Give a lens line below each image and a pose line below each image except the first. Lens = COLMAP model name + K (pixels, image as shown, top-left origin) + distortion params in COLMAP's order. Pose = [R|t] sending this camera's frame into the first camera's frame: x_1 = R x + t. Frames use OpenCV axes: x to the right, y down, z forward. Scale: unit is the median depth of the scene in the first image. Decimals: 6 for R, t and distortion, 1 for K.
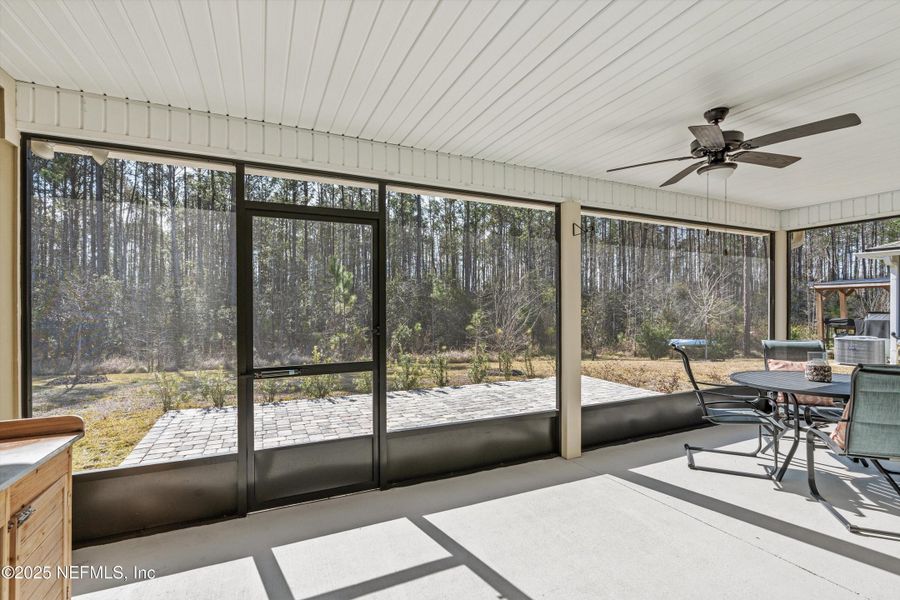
lens RADIAL K [[426.8, 0, 450.3], [0, 426.8, 306.7], [0, 0, 1]] dist [-0.004485, 0.000006]
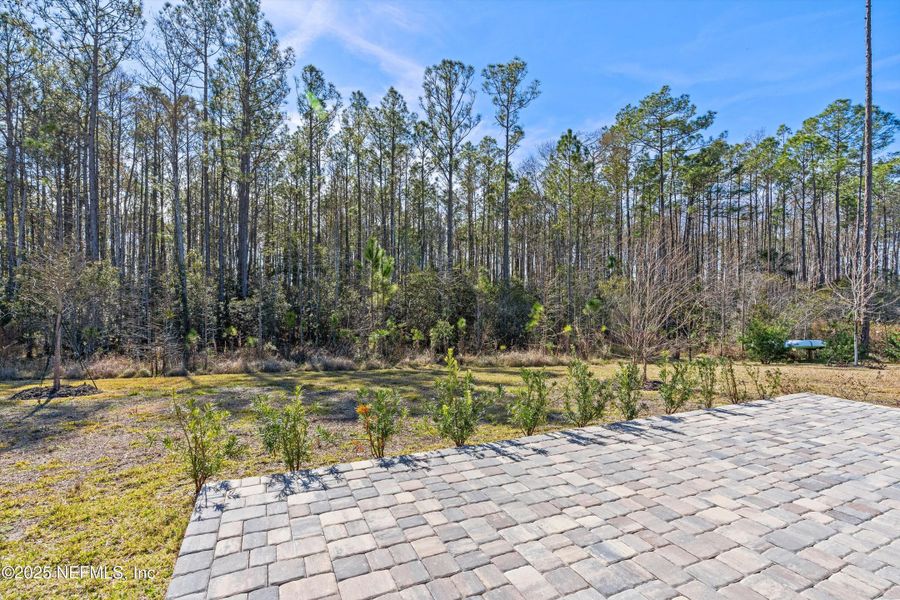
lens RADIAL K [[430.2, 0, 449.3], [0, 430.2, 313.2], [0, 0, 1]] dist [-0.002996, -0.000815]
pose [[0.999969, 0.006436, -0.004524, -0.116391], [-0.006344, 0.999782, 0.019884, 0.012156], [0.004651, -0.019855, 0.999792, 0.157243]]
